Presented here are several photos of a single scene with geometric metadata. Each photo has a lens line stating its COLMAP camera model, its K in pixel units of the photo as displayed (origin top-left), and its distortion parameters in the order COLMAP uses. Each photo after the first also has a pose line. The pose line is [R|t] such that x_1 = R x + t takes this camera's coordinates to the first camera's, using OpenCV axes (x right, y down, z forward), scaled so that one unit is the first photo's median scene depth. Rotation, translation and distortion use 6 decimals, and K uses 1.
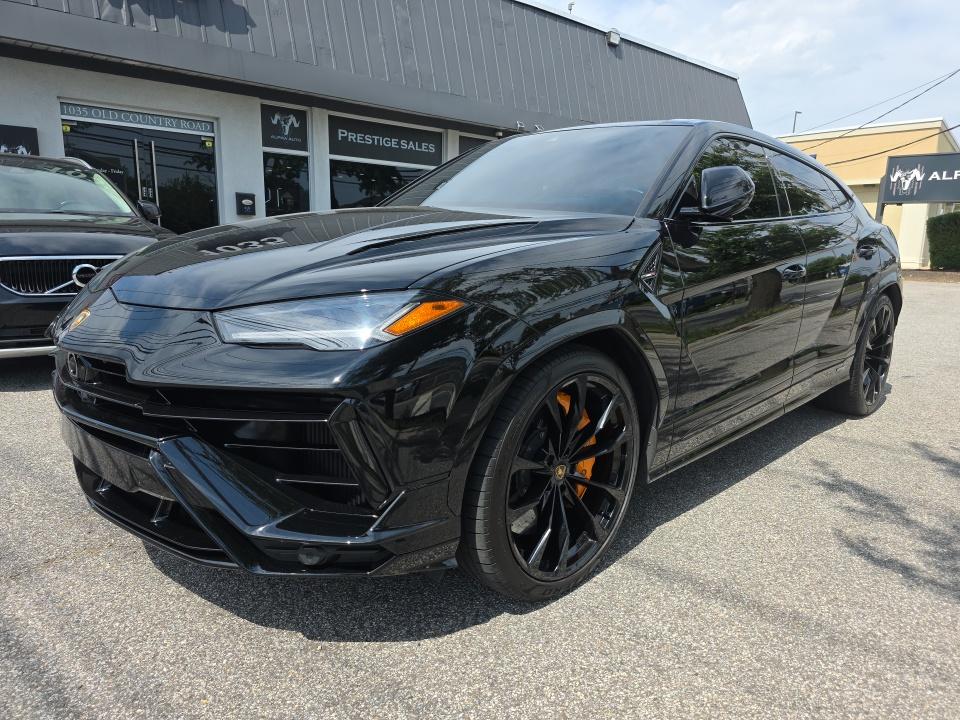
lens RADIAL K [[634.4, 0, 480.0], [0, 634.4, 360.0], [0, 0, 1]] dist [0.094090, -0.085067]
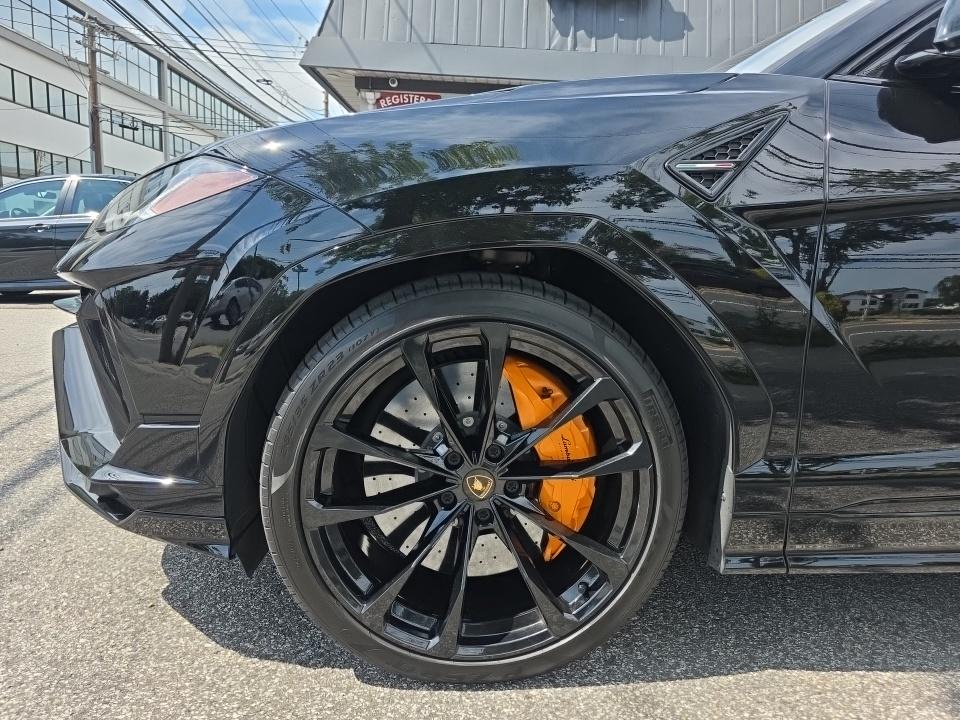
lens RADIAL K [[634.4, 0, 480.0], [0, 634.4, 360.0], [0, 0, 1]] dist [0.094090, -0.085067]
pose [[0.762273, 0.127569, -0.634560, 0.401298], [-0.153144, 0.988095, 0.014676, 0.037705], [0.628877, 0.085992, 0.772735, 0.415668]]
